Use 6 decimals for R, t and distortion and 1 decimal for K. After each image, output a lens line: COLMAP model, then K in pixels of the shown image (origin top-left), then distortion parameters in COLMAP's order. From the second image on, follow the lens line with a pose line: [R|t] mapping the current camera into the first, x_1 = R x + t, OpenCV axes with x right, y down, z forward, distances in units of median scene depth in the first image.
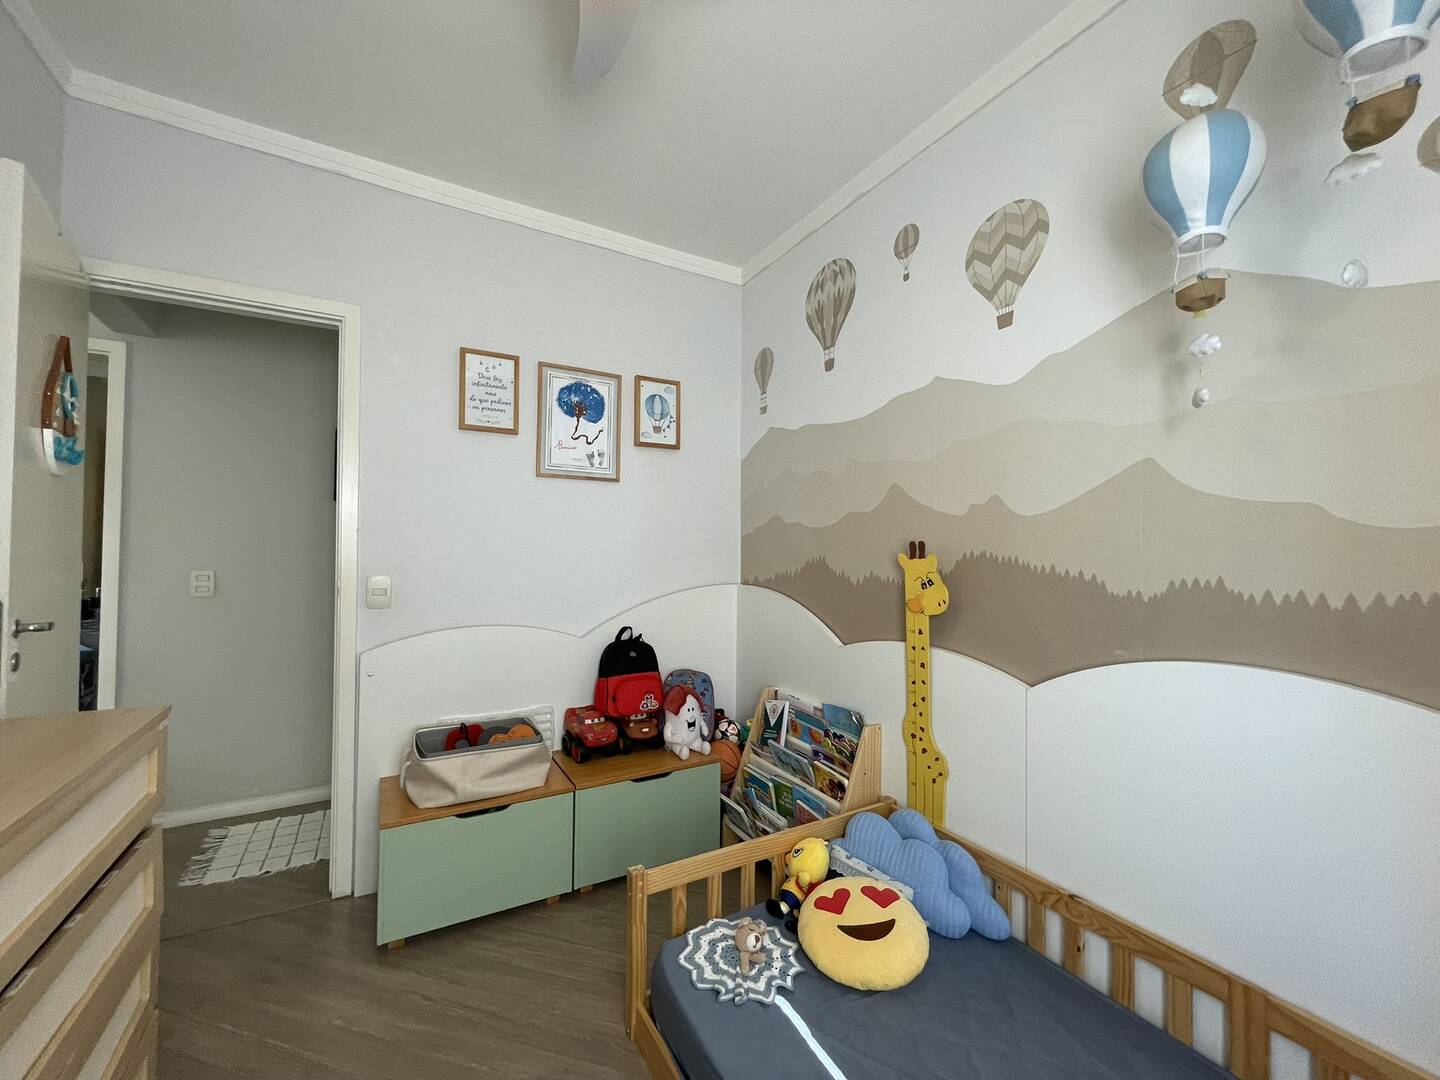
lens RADIAL K [[580.7, 0, 712.6], [0, 580.7, 534.9], [0, 0, 1]] dist [-0.004936, 0.000762]
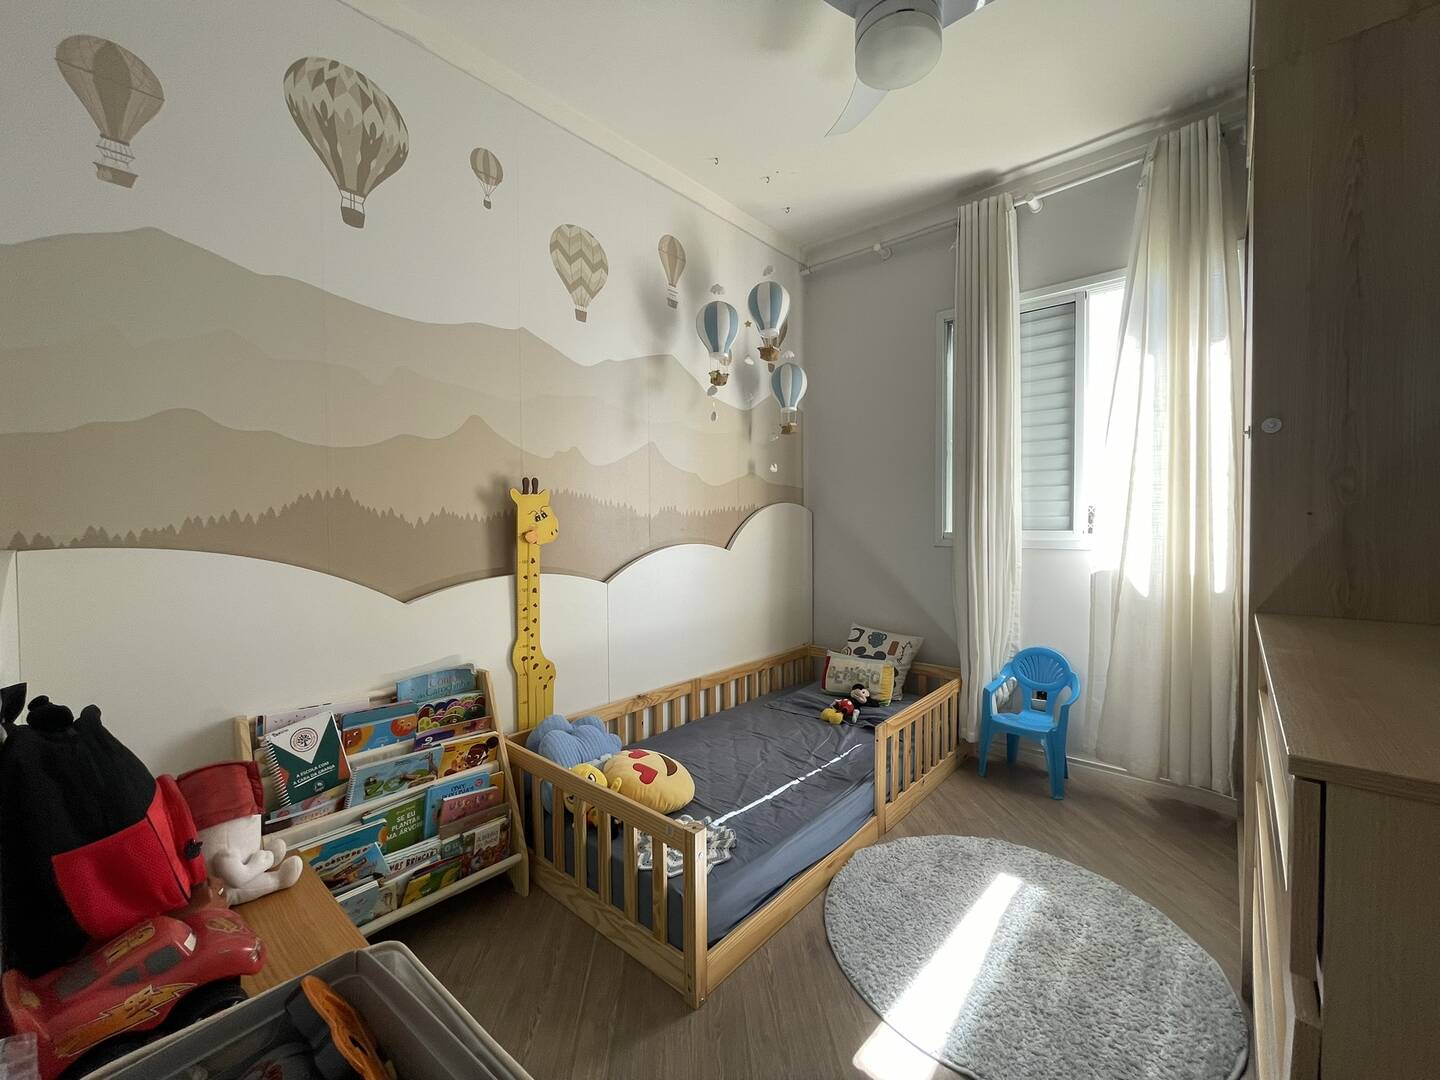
lens RADIAL K [[580.7, 0, 712.6], [0, 580.7, 534.9], [0, 0, 1]] dist [-0.004936, 0.000762]
pose [[-0.321306, -0.032683, 0.946411, -0.646594], [-0.022724, 0.999383, 0.026797, 0.066451], [-0.946703, -0.012896, -0.321851, 0.846613]]
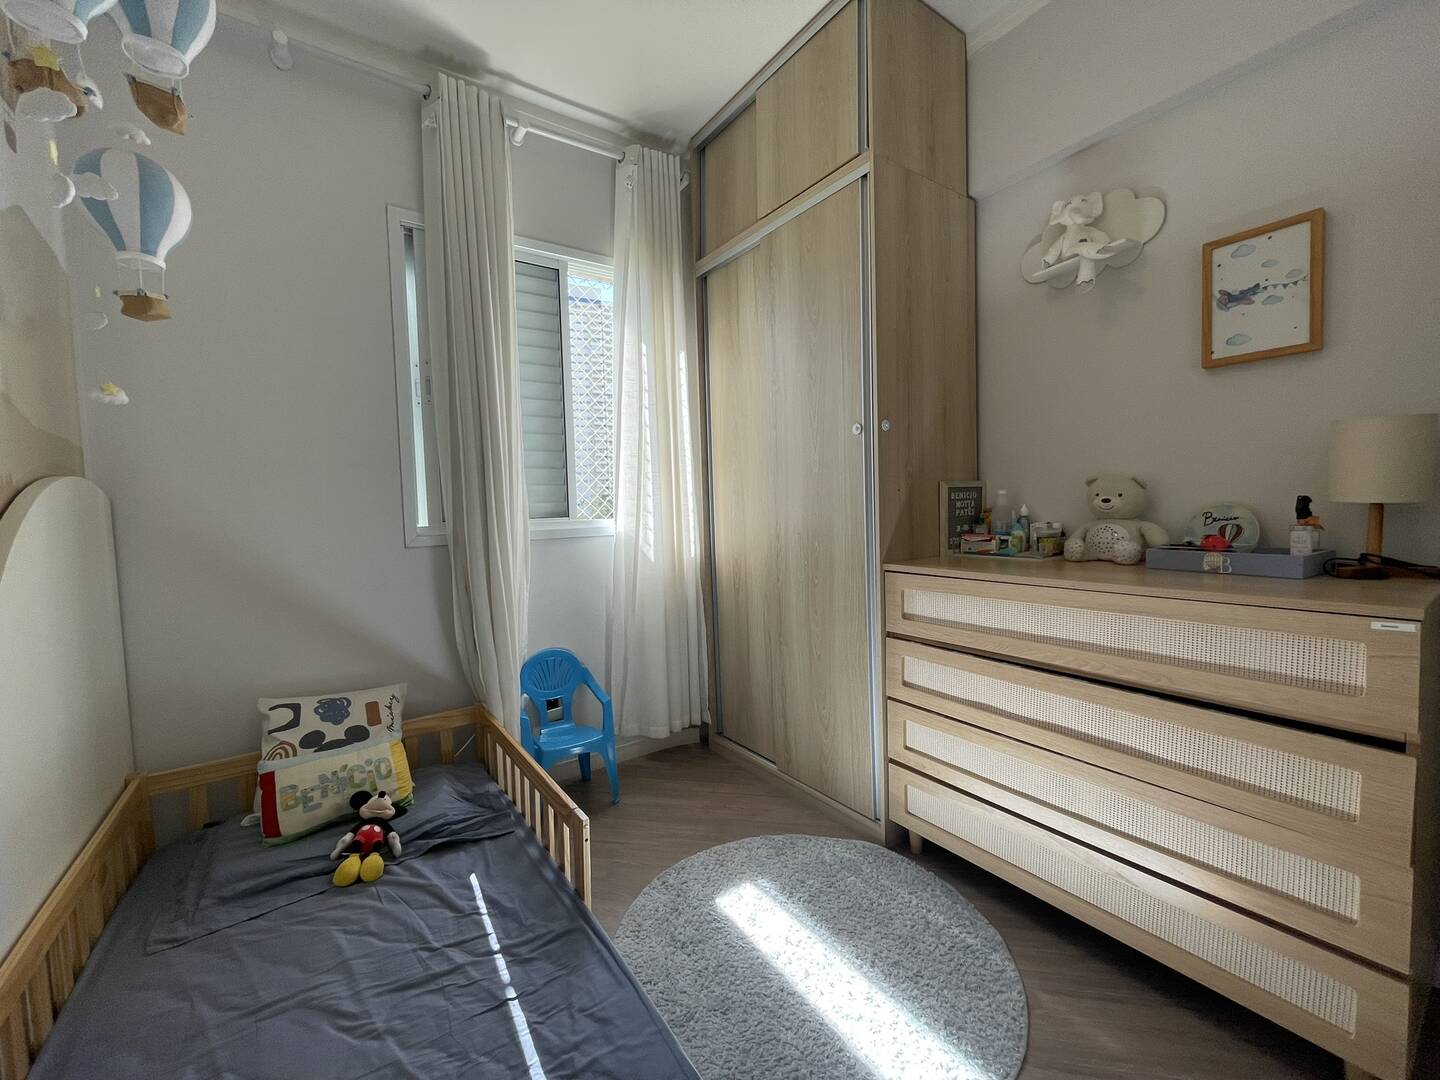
lens RADIAL K [[580.7, 0, 717.1], [0, 580.7, 536.2], [0, 0, 1]] dist [-0.004936, 0.000762]
pose [[-0.995001, 0.025177, -0.096642, 0.027721], [0.022852, 0.999424, 0.025091, 0.085835], [0.097218, 0.022757, -0.995003, 0.897677]]
